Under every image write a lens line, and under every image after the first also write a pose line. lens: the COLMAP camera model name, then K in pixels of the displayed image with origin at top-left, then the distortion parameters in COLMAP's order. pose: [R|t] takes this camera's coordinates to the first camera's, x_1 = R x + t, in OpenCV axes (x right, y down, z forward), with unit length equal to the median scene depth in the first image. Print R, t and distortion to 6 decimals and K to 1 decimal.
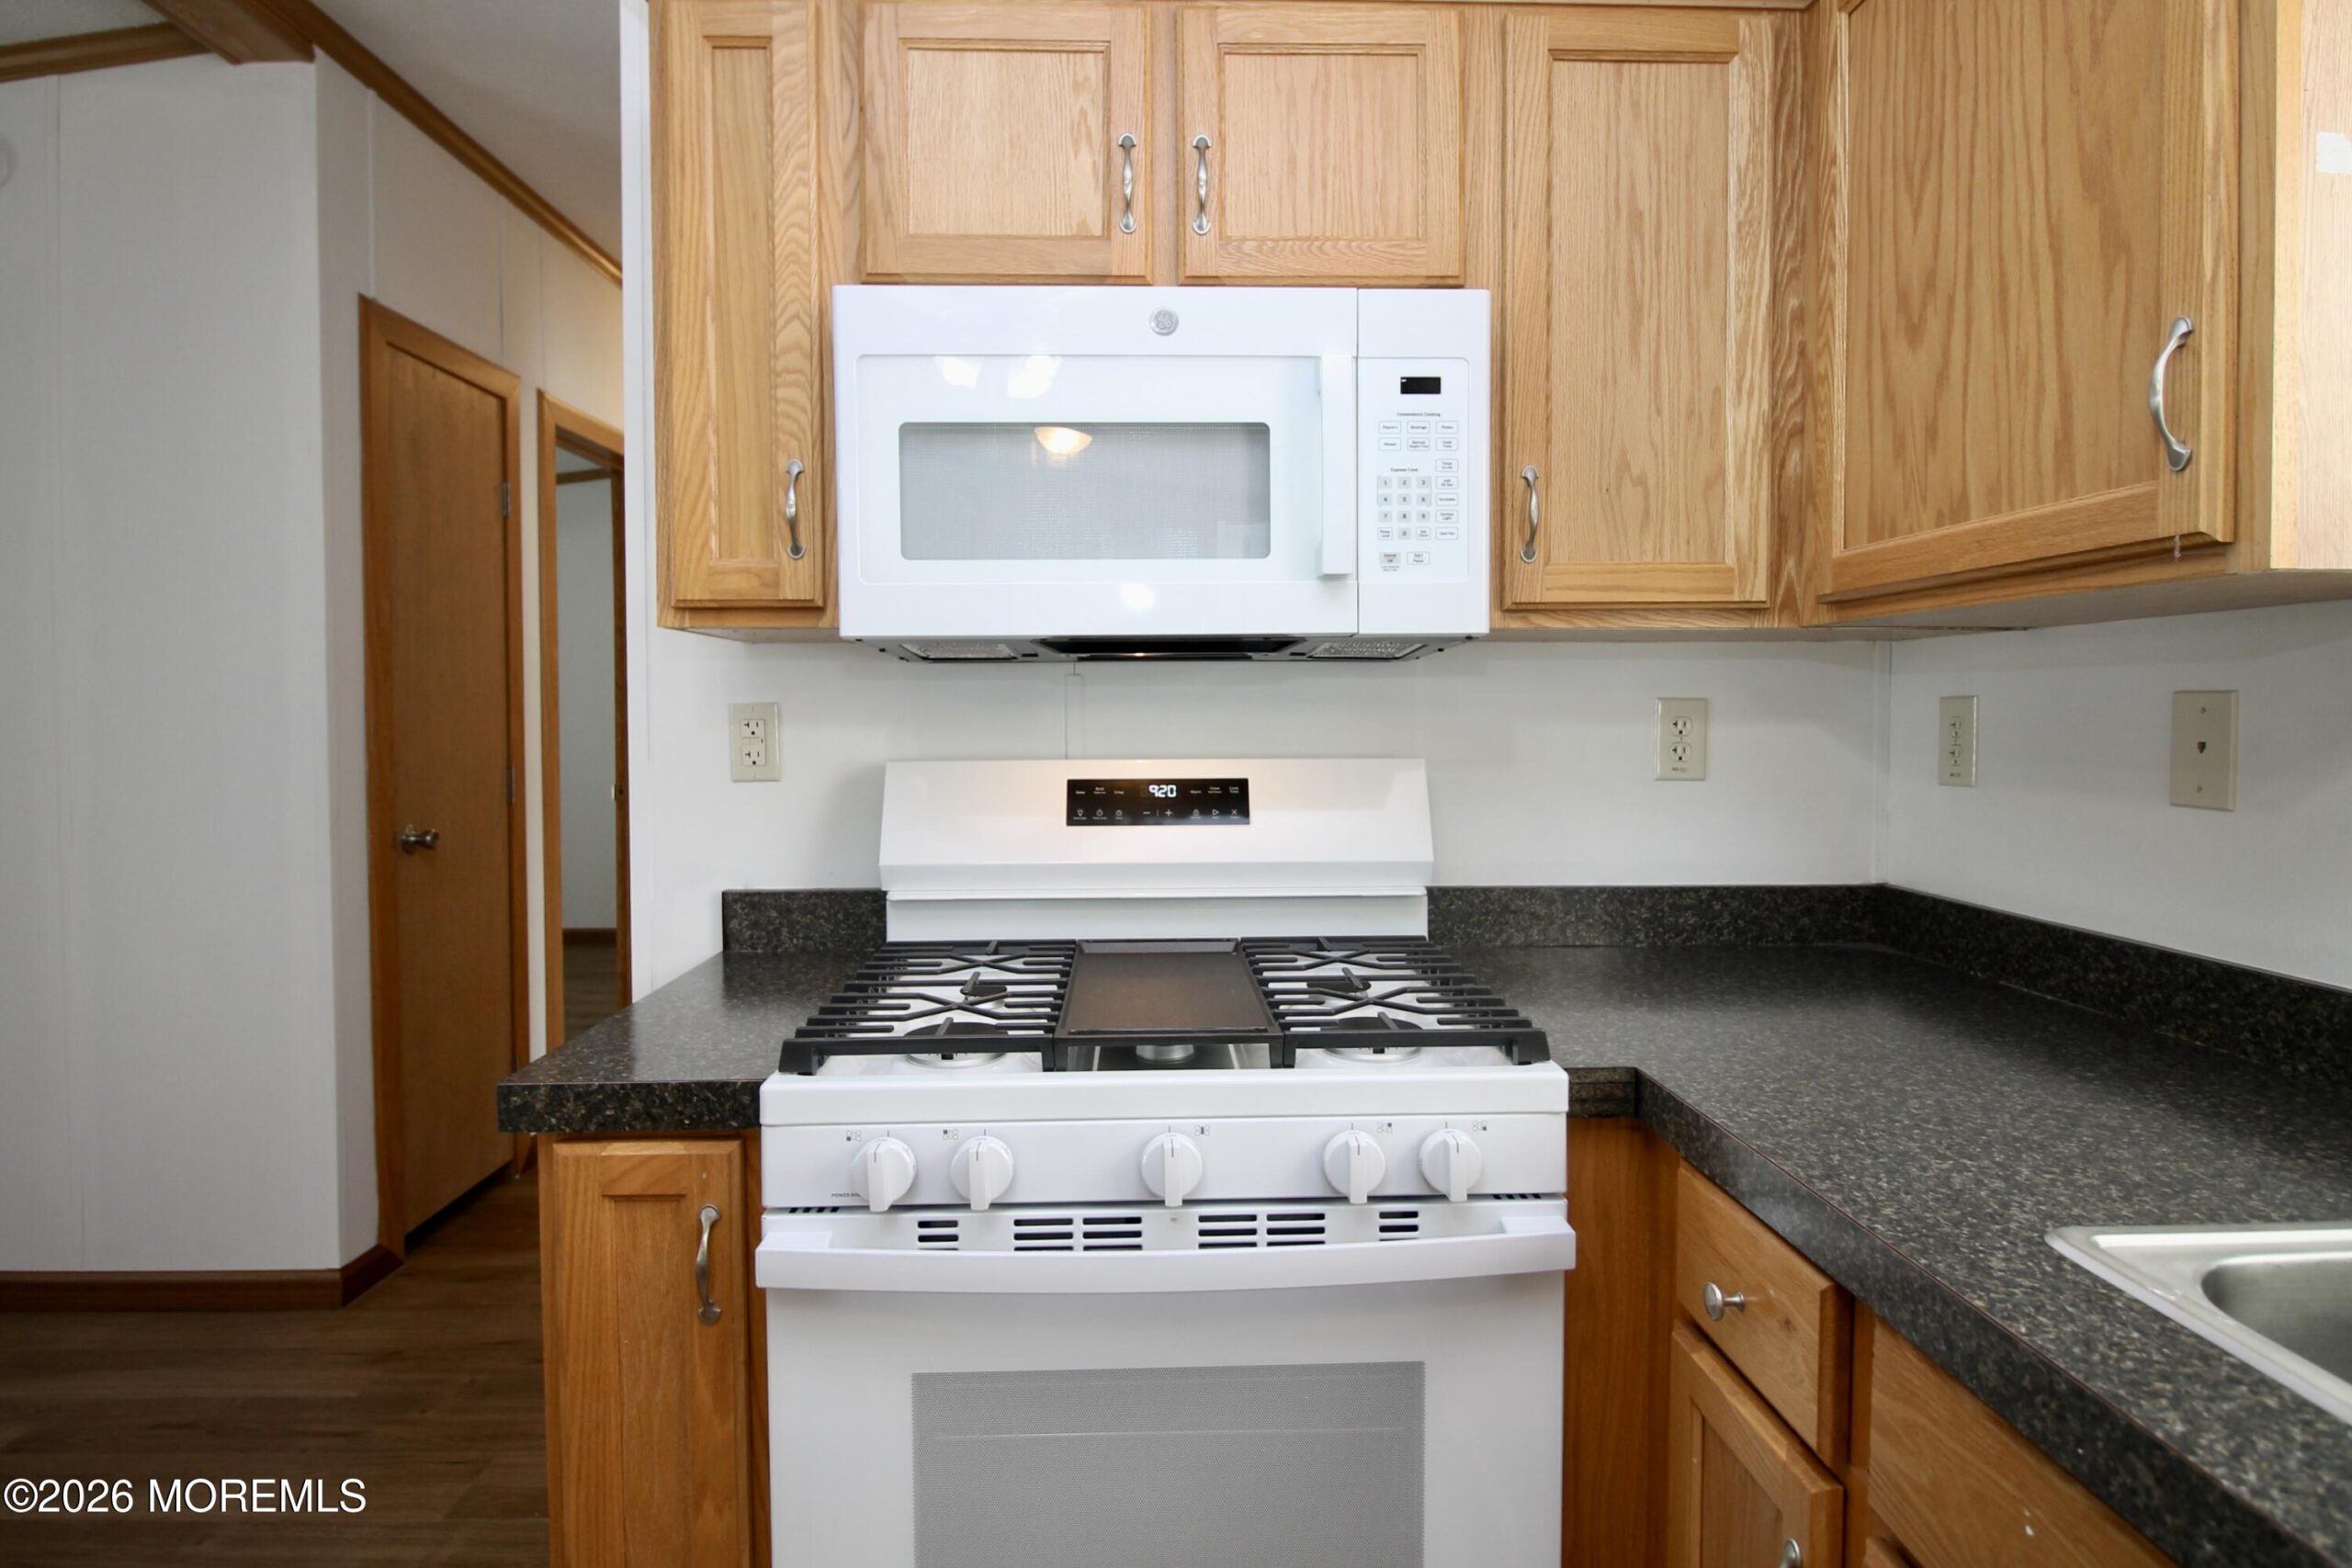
lens RADIAL K [[1228.9, 0, 1185.7], [0, 1228.9, 752.5], [0, 0, 1]] dist [-0.005789, -0.007490]
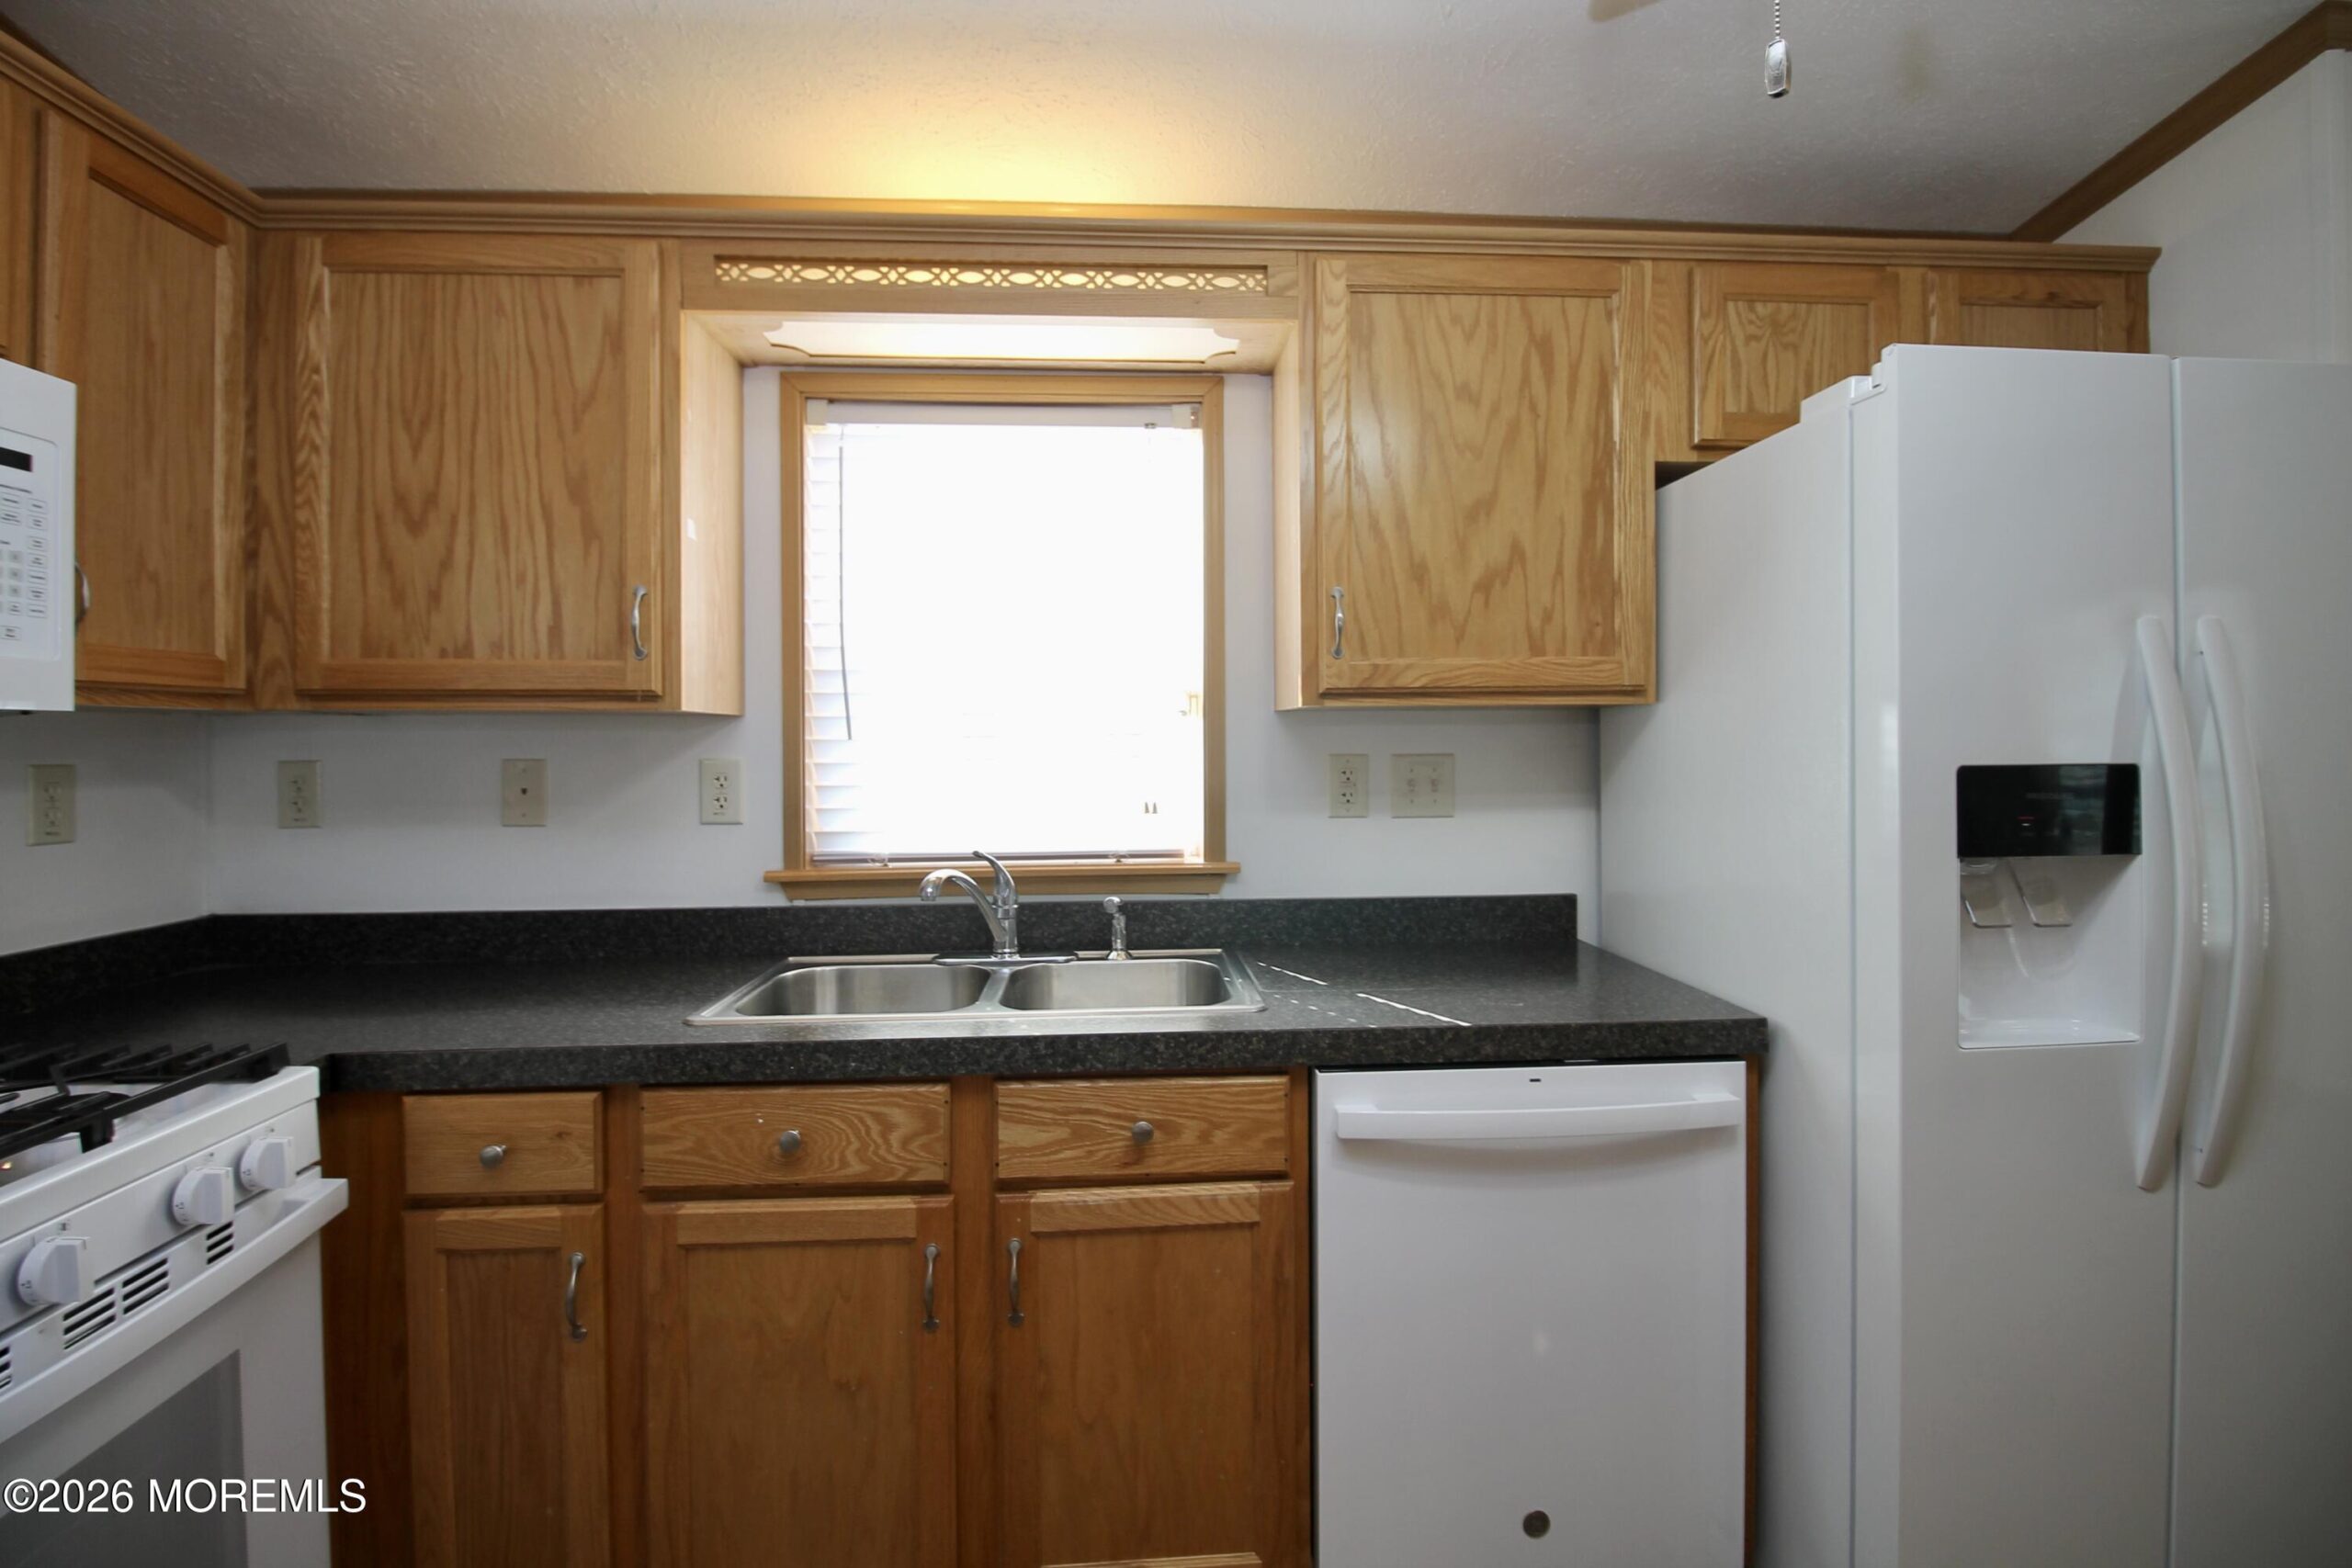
lens RADIAL K [[1102.9, 0, 1176.9], [0, 1102.9, 750.9], [0, 0, 1]] dist [-0.004912, -0.011704]
pose [[-0.038352, -0.007631, 0.999235, -0.730766], [0.035818, 0.999318, 0.009007, -0.040322], [-0.998622, 0.036136, -0.038052, 0.111827]]
